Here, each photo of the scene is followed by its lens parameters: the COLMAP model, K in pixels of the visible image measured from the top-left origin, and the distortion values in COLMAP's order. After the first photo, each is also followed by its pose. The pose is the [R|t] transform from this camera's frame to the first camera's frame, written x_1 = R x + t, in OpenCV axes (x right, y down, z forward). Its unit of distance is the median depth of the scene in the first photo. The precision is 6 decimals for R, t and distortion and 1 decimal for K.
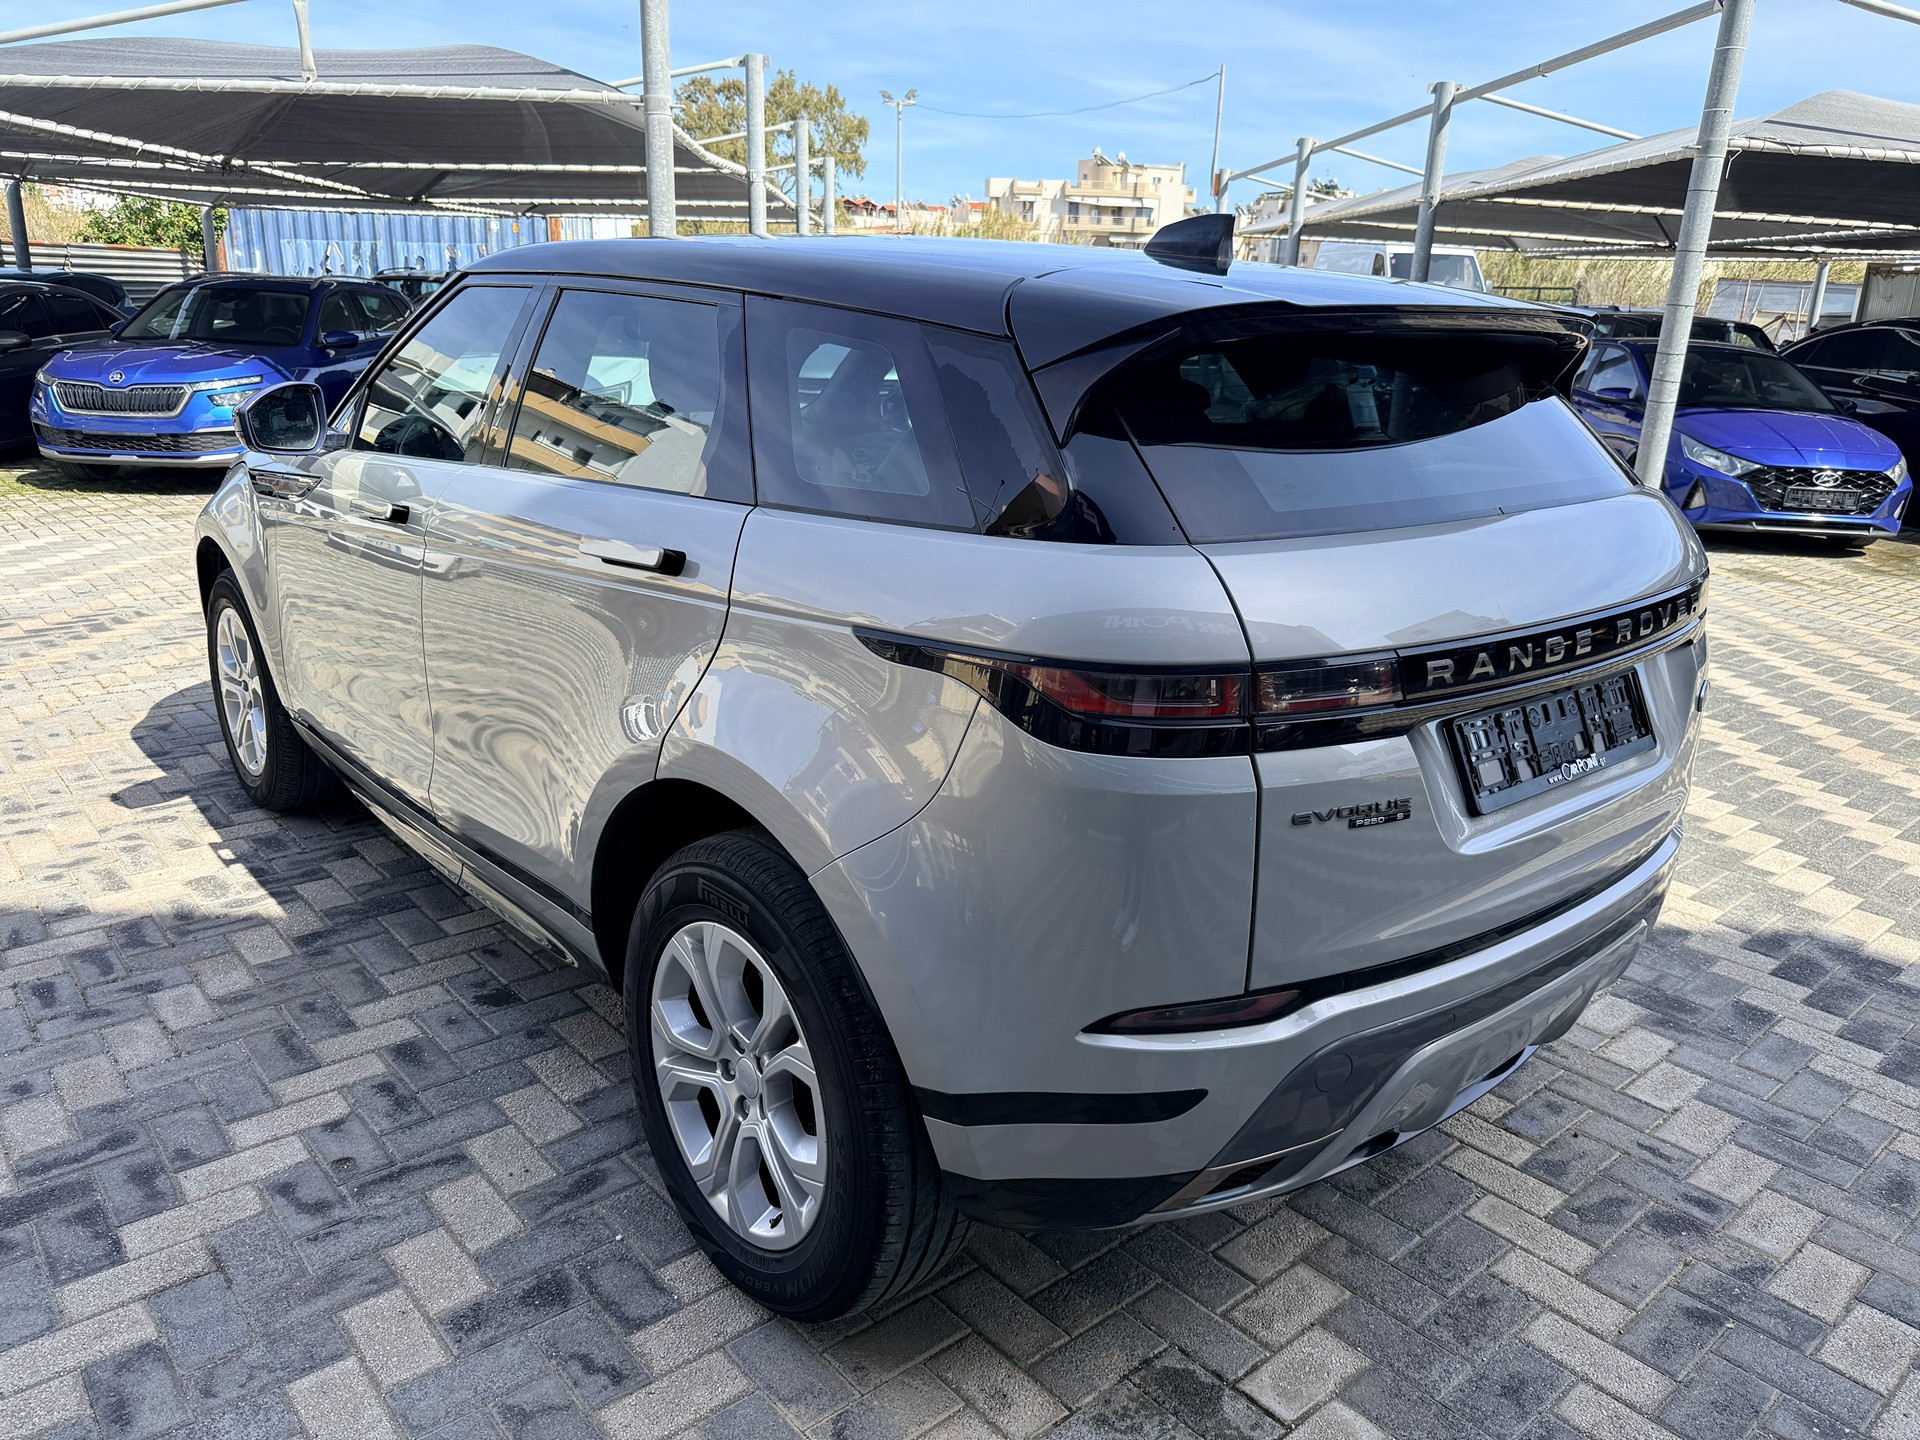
lens RADIAL K [[1382.3, 0, 955.4], [0, 1382.3, 713.4], [0, 0, 1]] dist [0.001000, -0.003769]
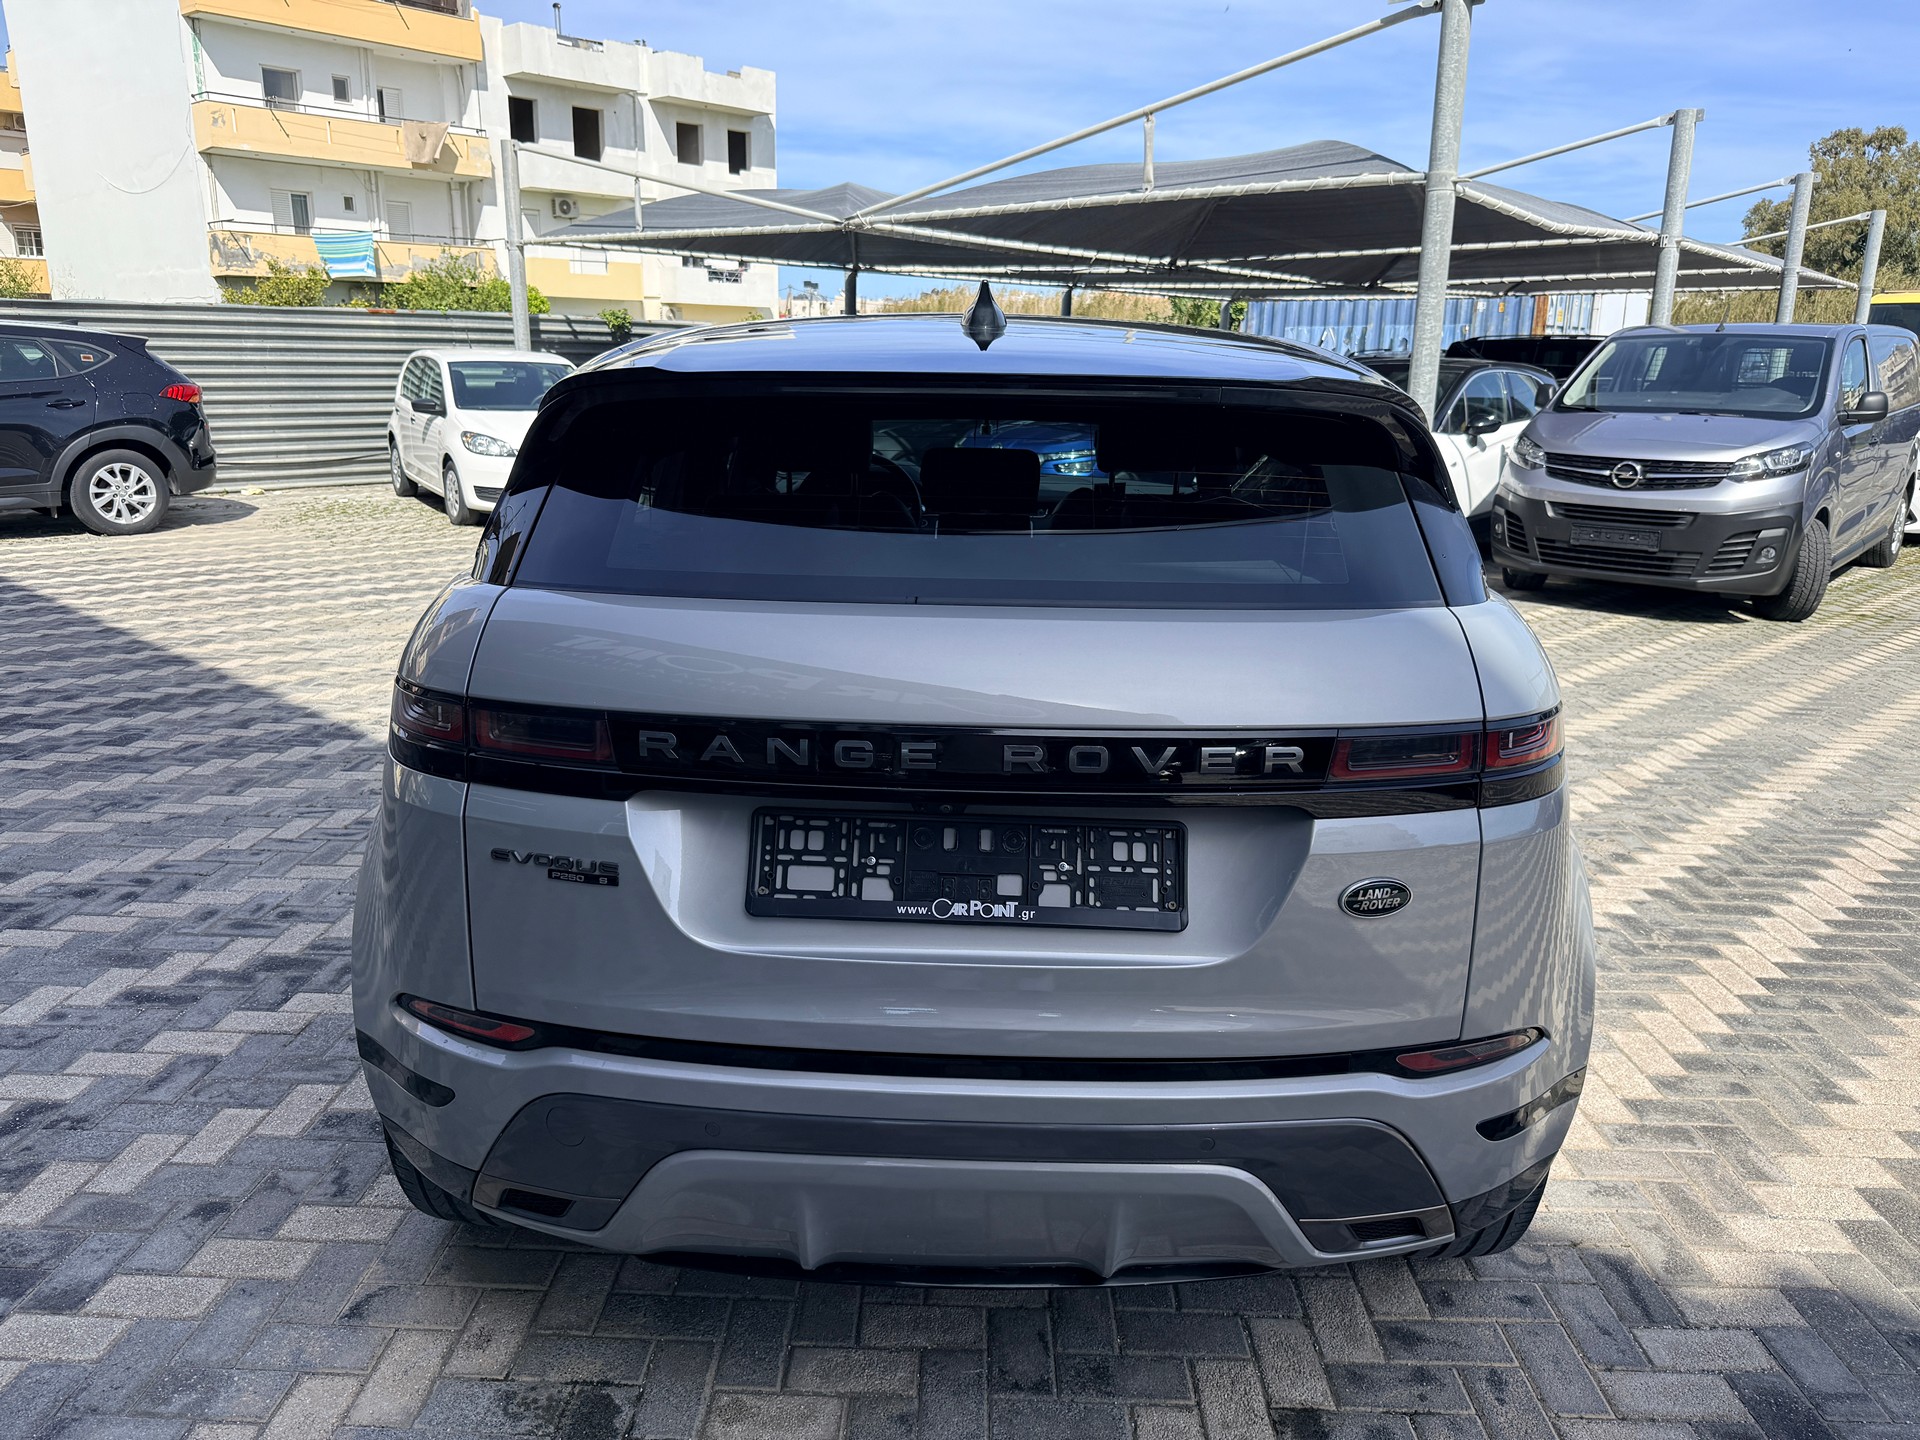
lens RADIAL K [[1363.8, 0, 954.8], [0, 1363.8, 706.1], [0, 0, 1]] dist [0.067651, -0.096484]
pose [[0.740600, 0.149657, -0.655068, 0.149279], [-0.187422, 0.982200, 0.012500, -0.014222], [0.645279, 0.113517, 0.755466, 0.053630]]
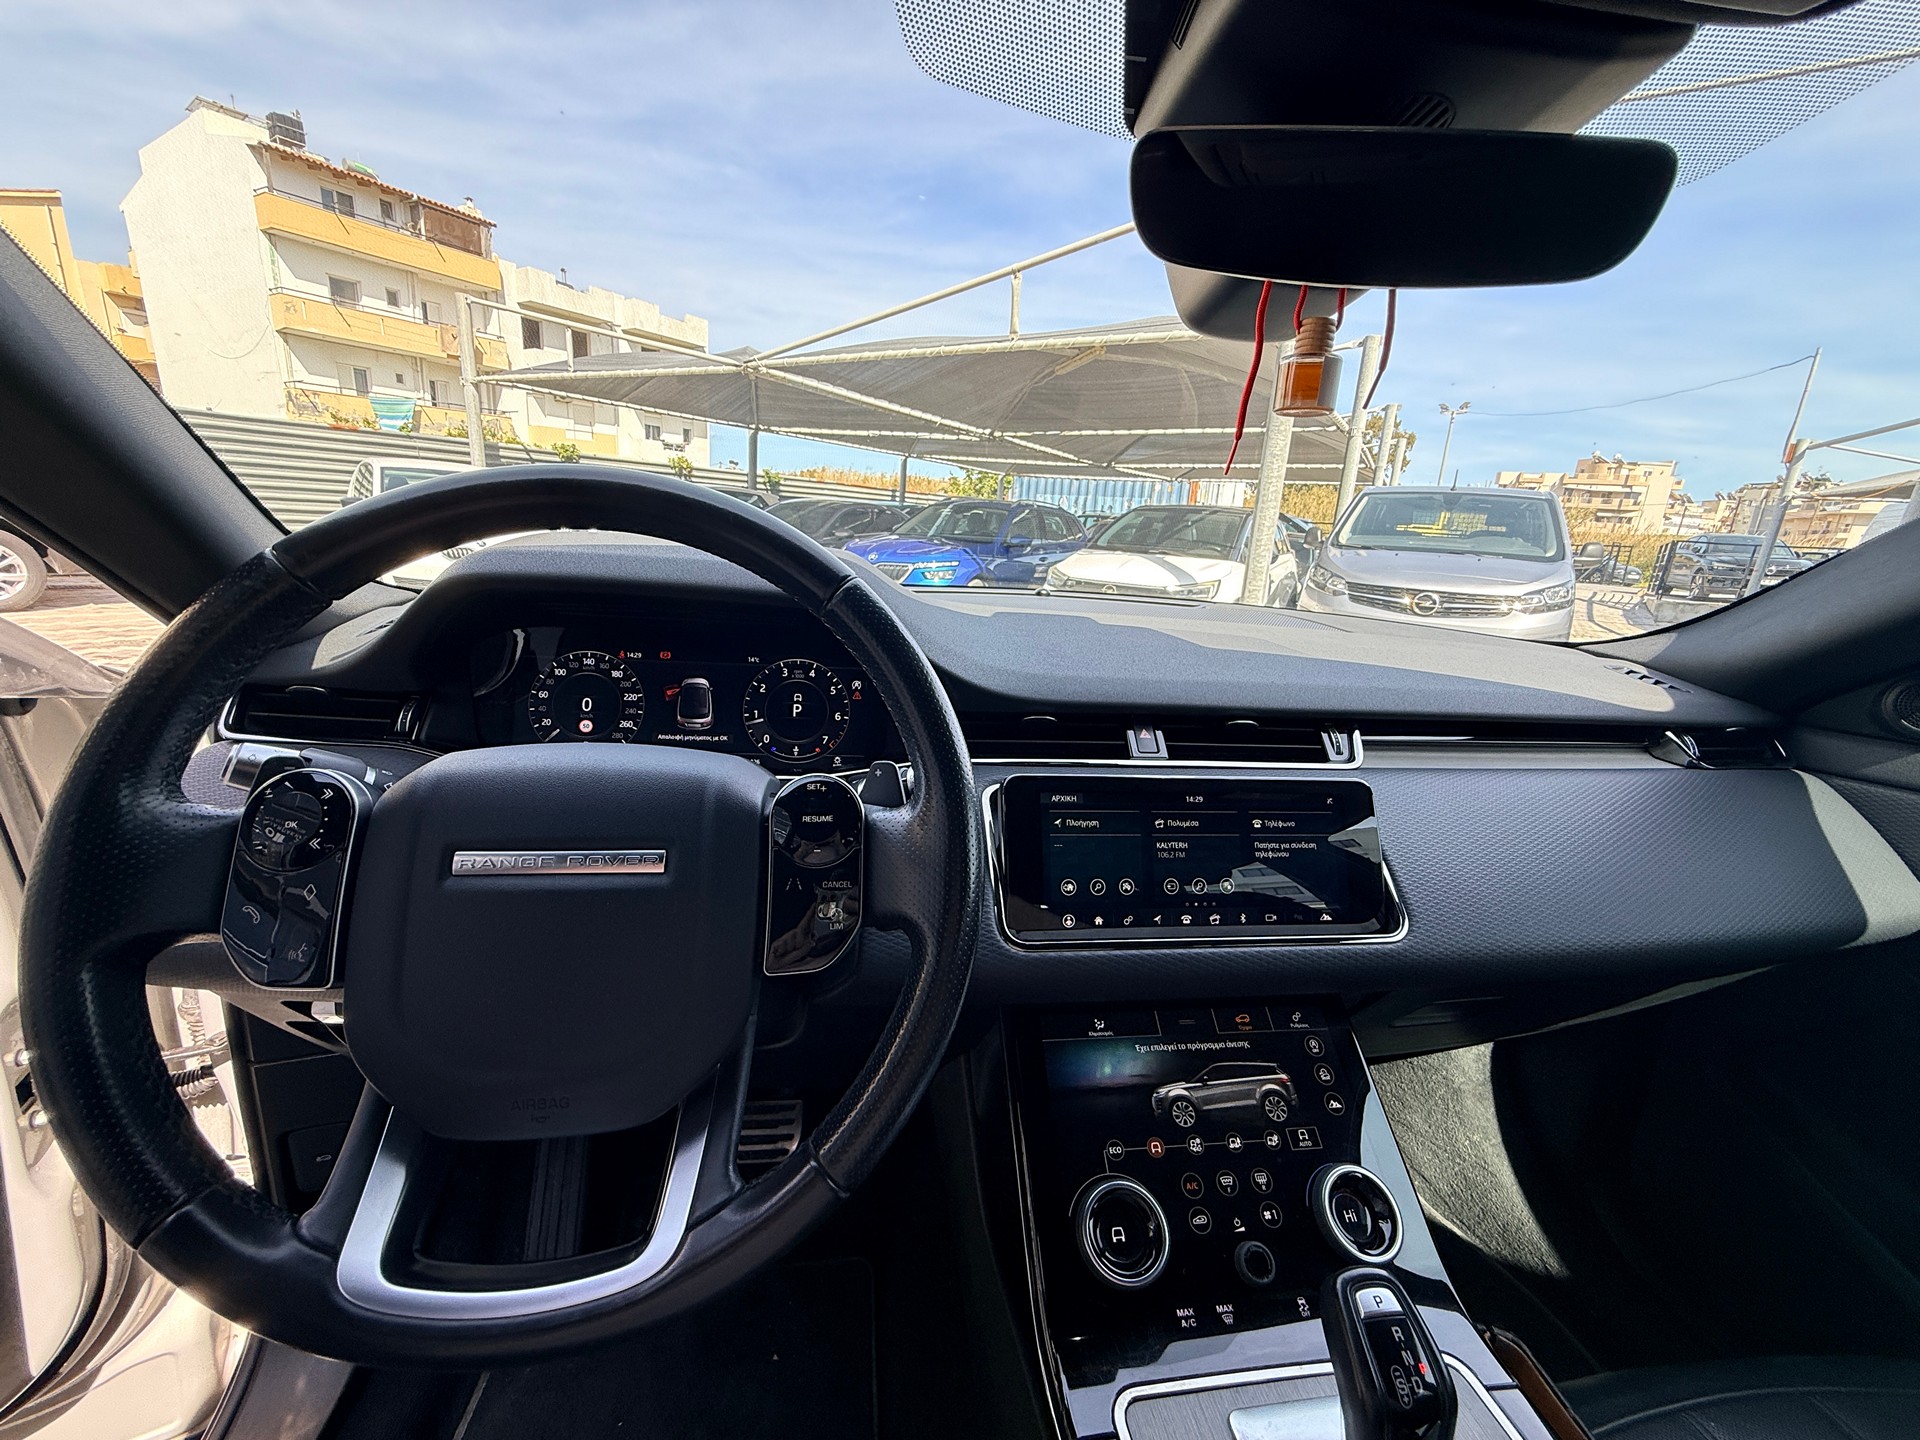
lens RADIAL K [[763.8, 0, 958.2], [0, 763.8, 718.1], [0, 0, 1]] dist [0.003538, -0.000466]
pose [[0.845472, 0.158411, -0.509983, -0.054952], [-0.191220, 0.981472, -0.012148, -0.056345], [0.498610, 0.107790, 0.860099, 0.253661]]
